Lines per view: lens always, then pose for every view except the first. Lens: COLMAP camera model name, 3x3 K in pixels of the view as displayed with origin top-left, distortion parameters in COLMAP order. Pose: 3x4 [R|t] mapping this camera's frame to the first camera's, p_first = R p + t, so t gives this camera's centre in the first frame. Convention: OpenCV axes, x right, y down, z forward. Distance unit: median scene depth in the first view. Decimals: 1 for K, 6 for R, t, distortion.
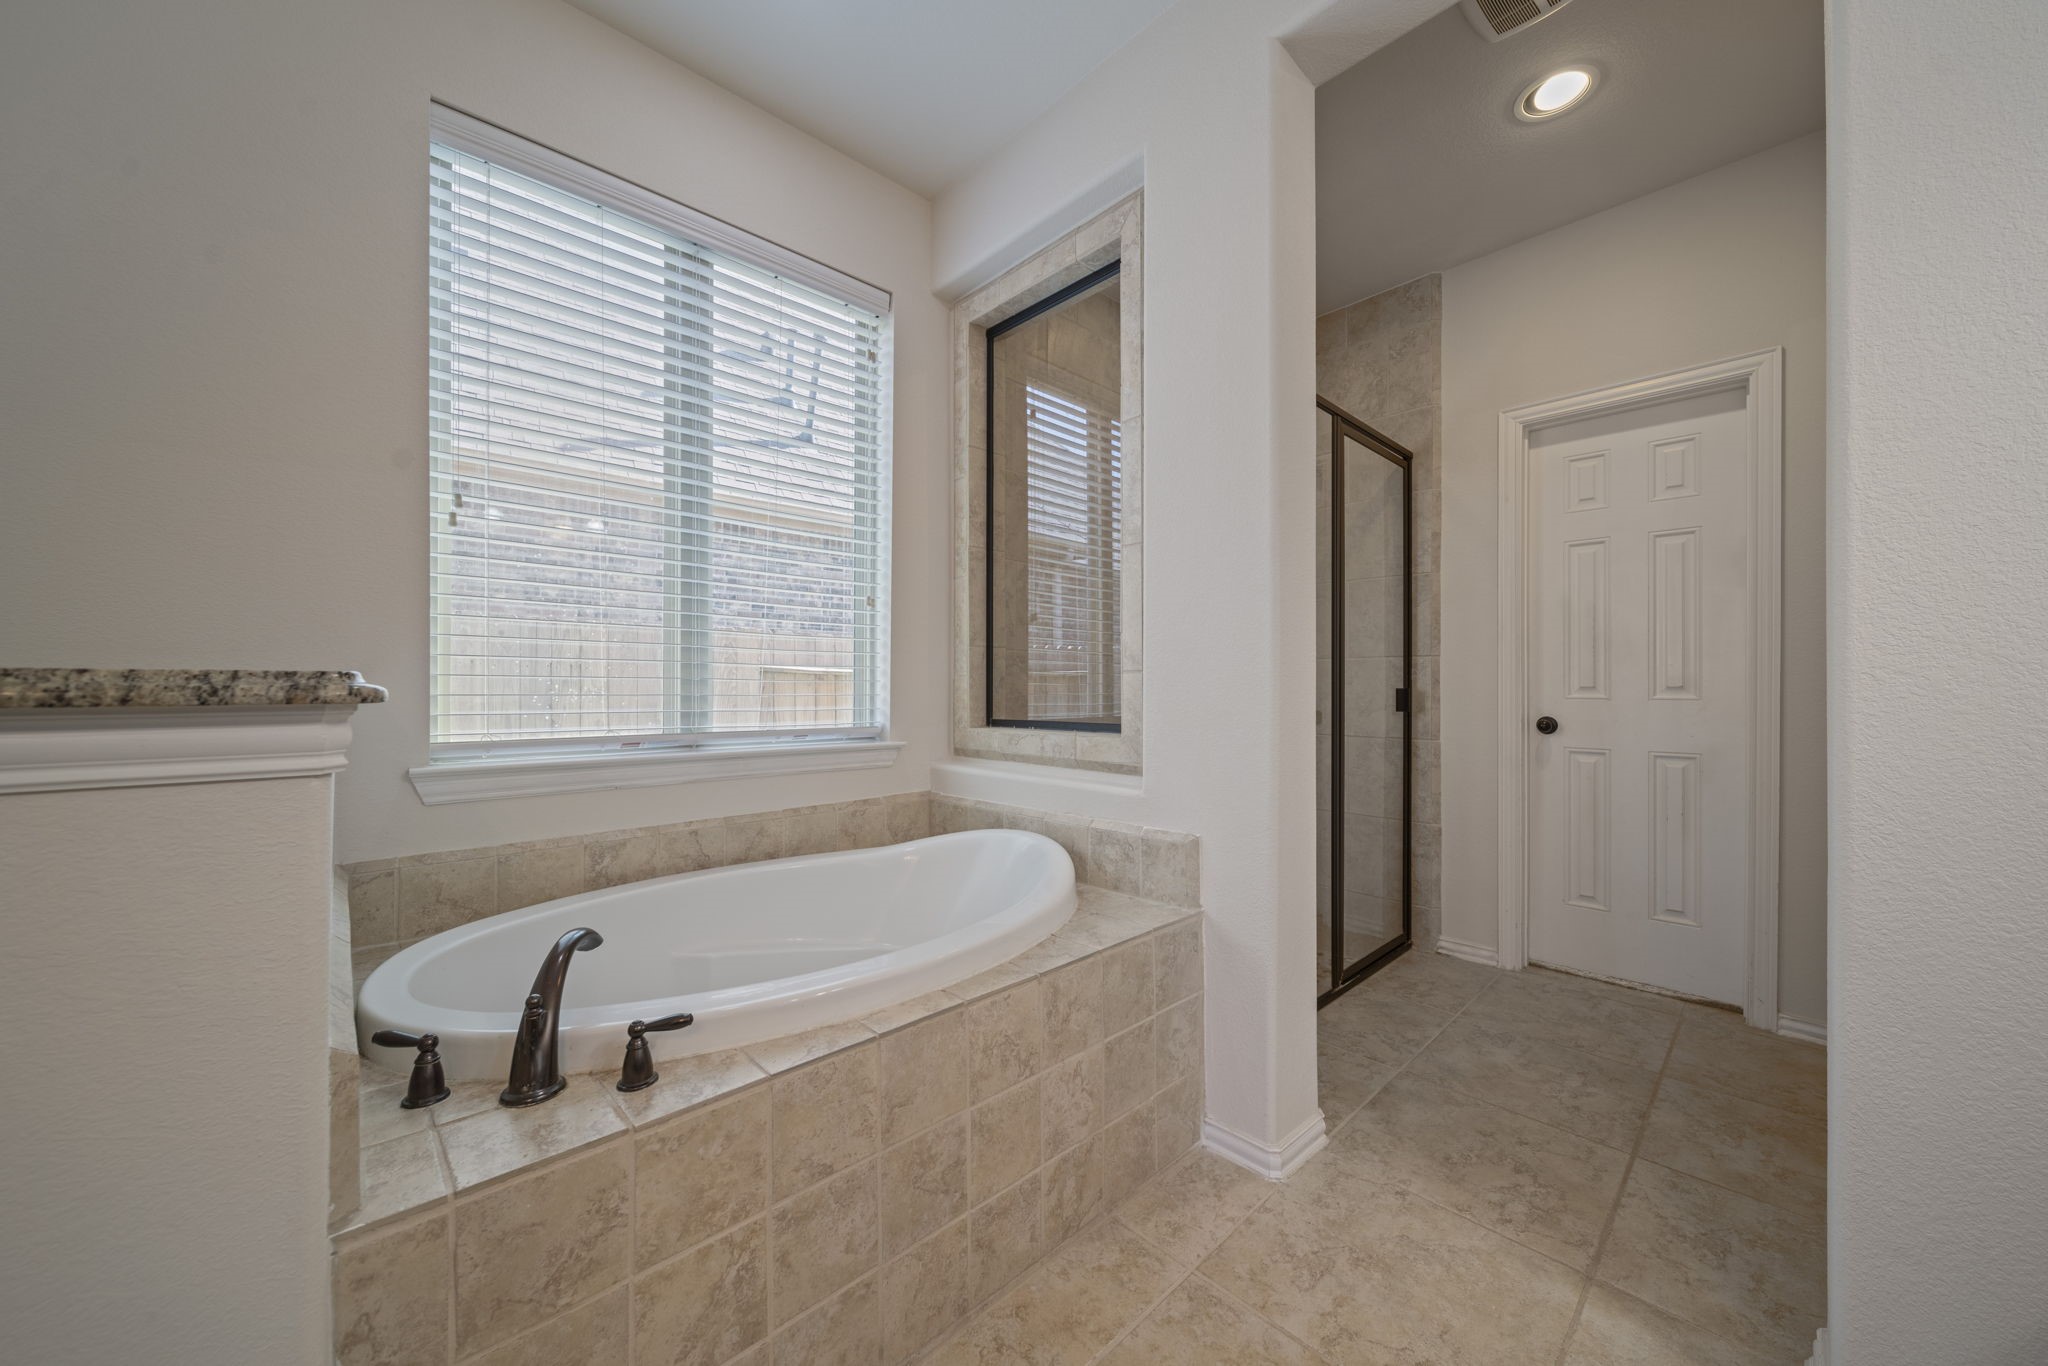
lens RADIAL K [[730.9, 0, 1024.0], [0, 730.9, 683.0], [0, 0, 1]] dist [-0.000647, -0.000080]
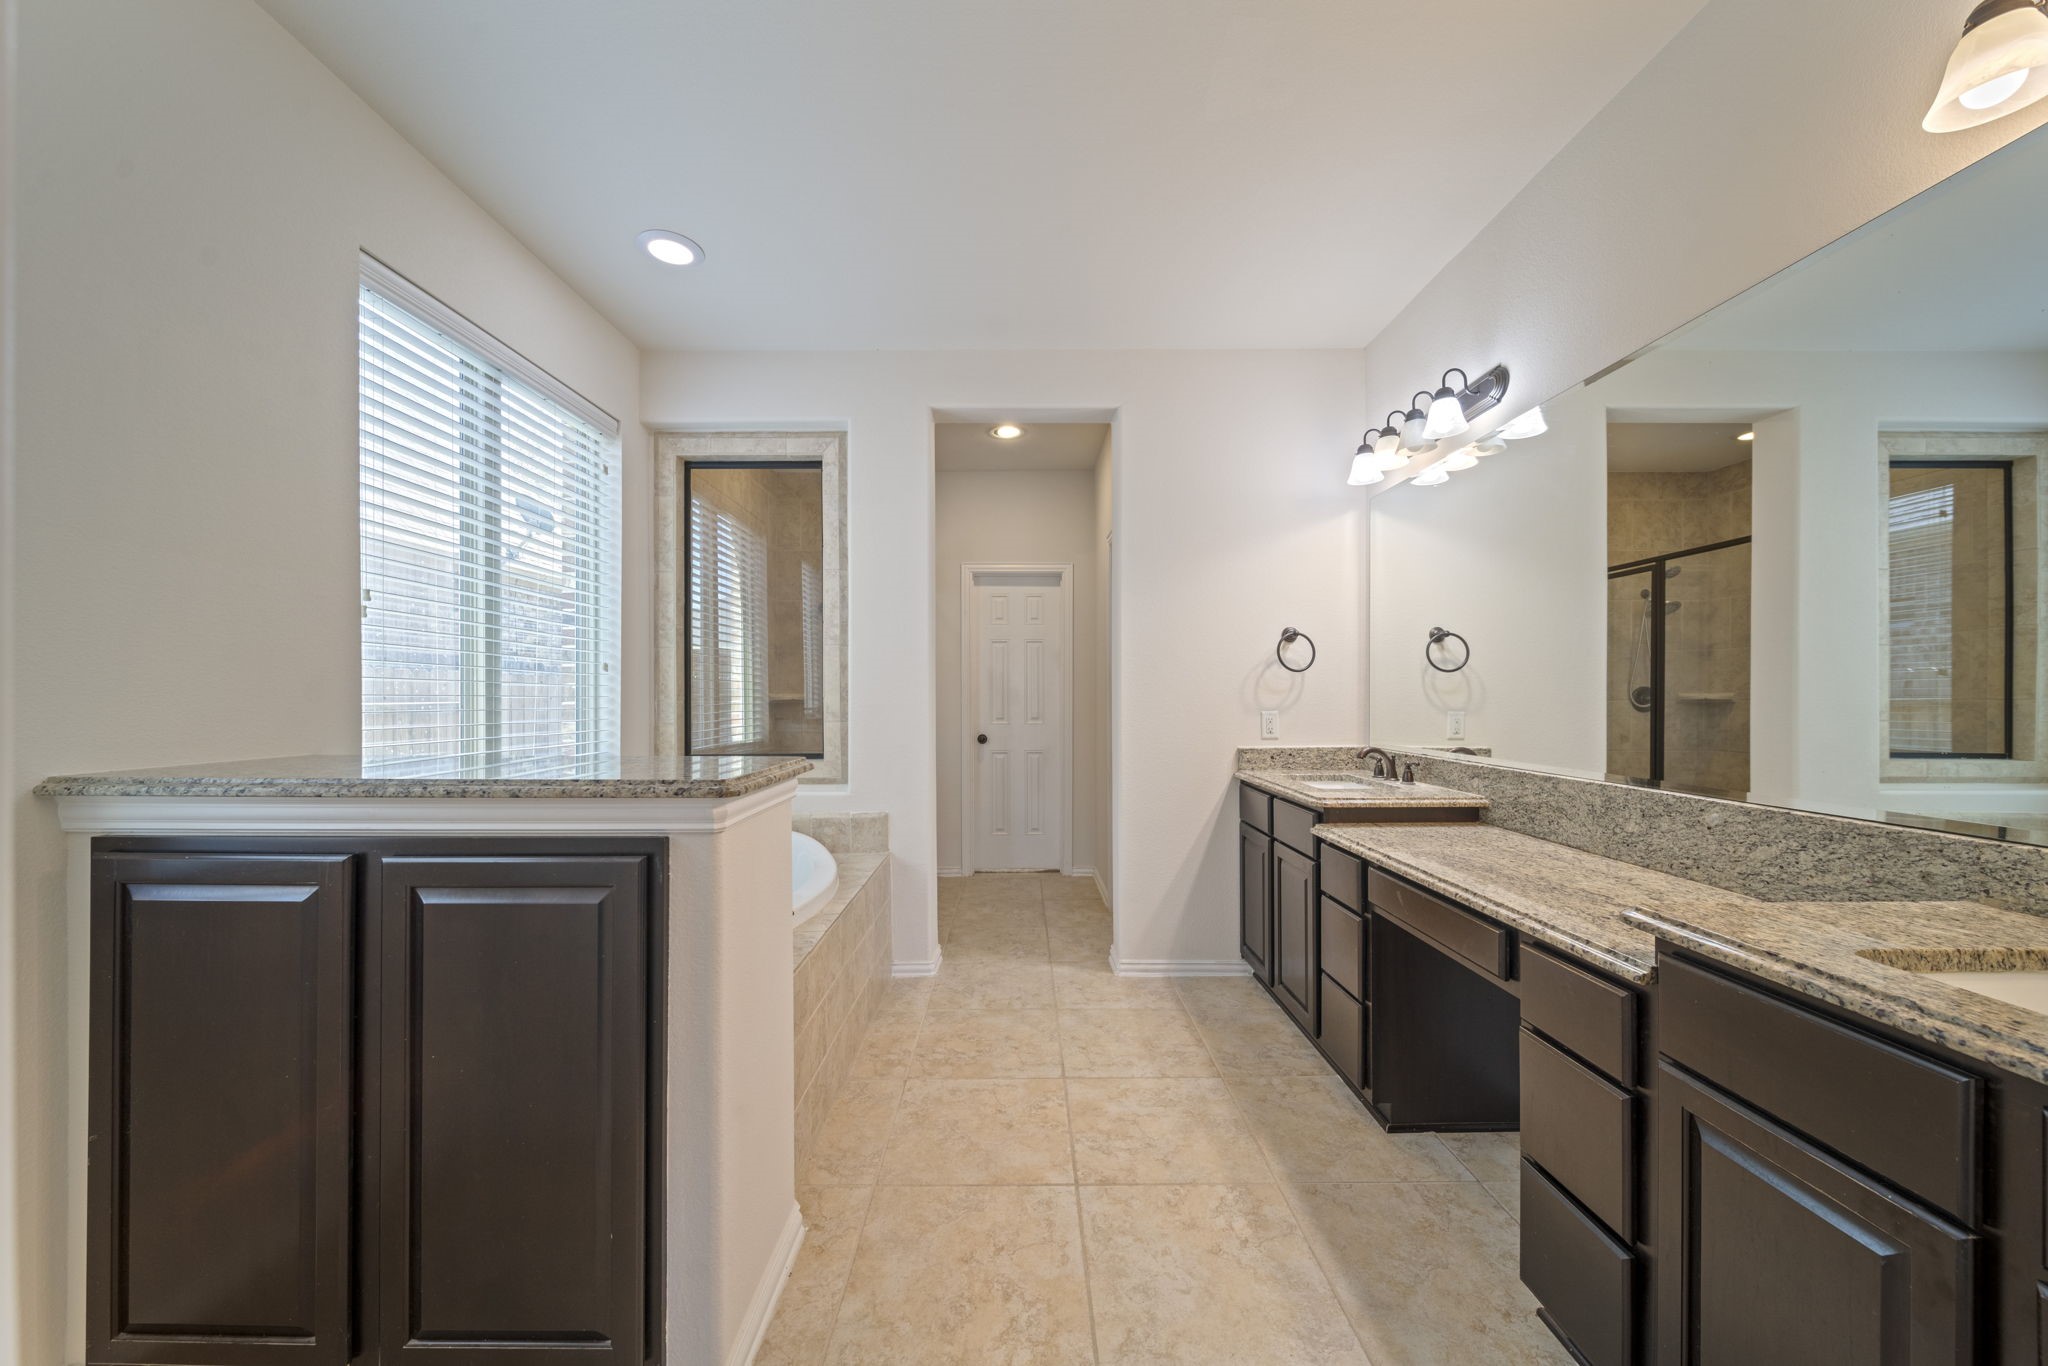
lens RADIAL K [[730.9, 0, 1024.0], [0, 730.9, 683.0], [0, 0, 1]] dist [-0.000647, -0.000080]
pose [[0.682177, 0.009625, 0.731123, -0.749637], [-0.000048, 0.999914, -0.013119, -0.079349], [-0.731187, 0.008914, 0.682119, -0.439686]]
